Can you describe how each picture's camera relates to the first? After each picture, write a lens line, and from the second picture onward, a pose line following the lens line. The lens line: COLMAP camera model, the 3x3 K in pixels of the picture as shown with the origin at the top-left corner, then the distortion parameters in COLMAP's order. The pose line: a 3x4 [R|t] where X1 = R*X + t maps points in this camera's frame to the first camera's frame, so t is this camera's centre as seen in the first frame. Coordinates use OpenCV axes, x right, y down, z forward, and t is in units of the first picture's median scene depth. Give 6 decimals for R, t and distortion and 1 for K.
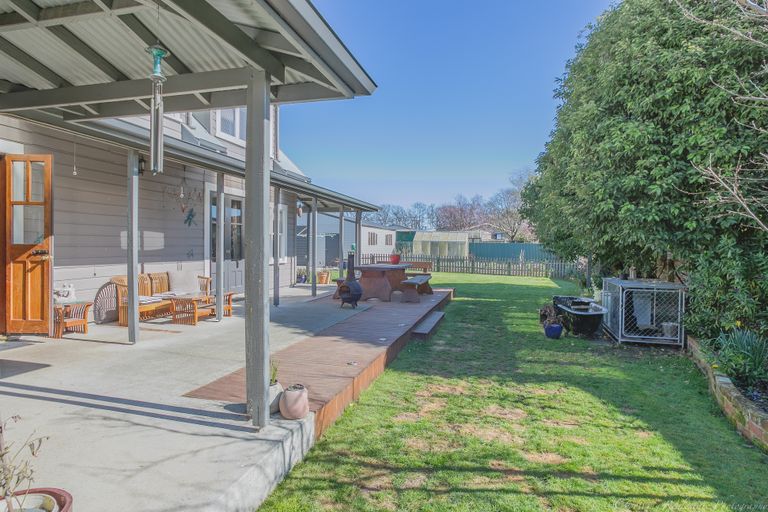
lens RADIAL K [[438.1, 0, 381.0], [0, 438.1, 252.5], [0, 0, 1]] dist [0.002578, -0.000761]
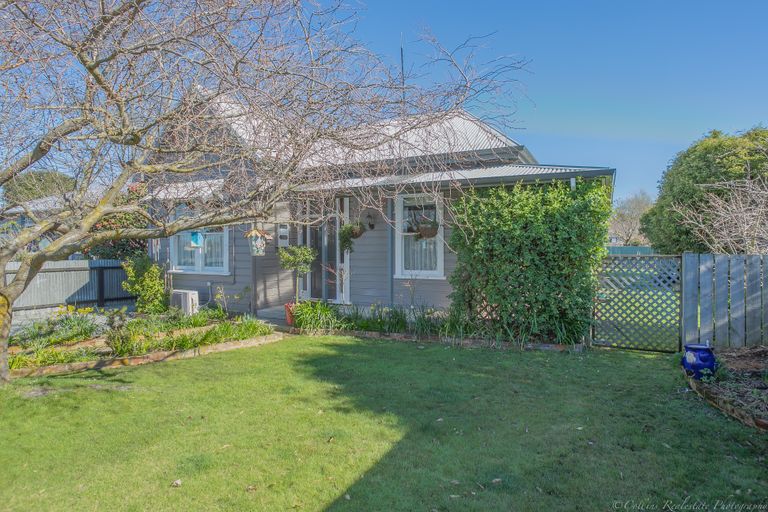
lens RADIAL K [[438.1, 0, 385.2], [0, 438.1, 253.8], [0, 0, 1]] dist [0.002578, -0.000761]
pose [[0.978929, -0.004727, -0.204144, -0.515207], [0.004120, 0.999986, -0.003398, 0.006794], [0.204157, 0.002485, 0.978935, -1.486016]]
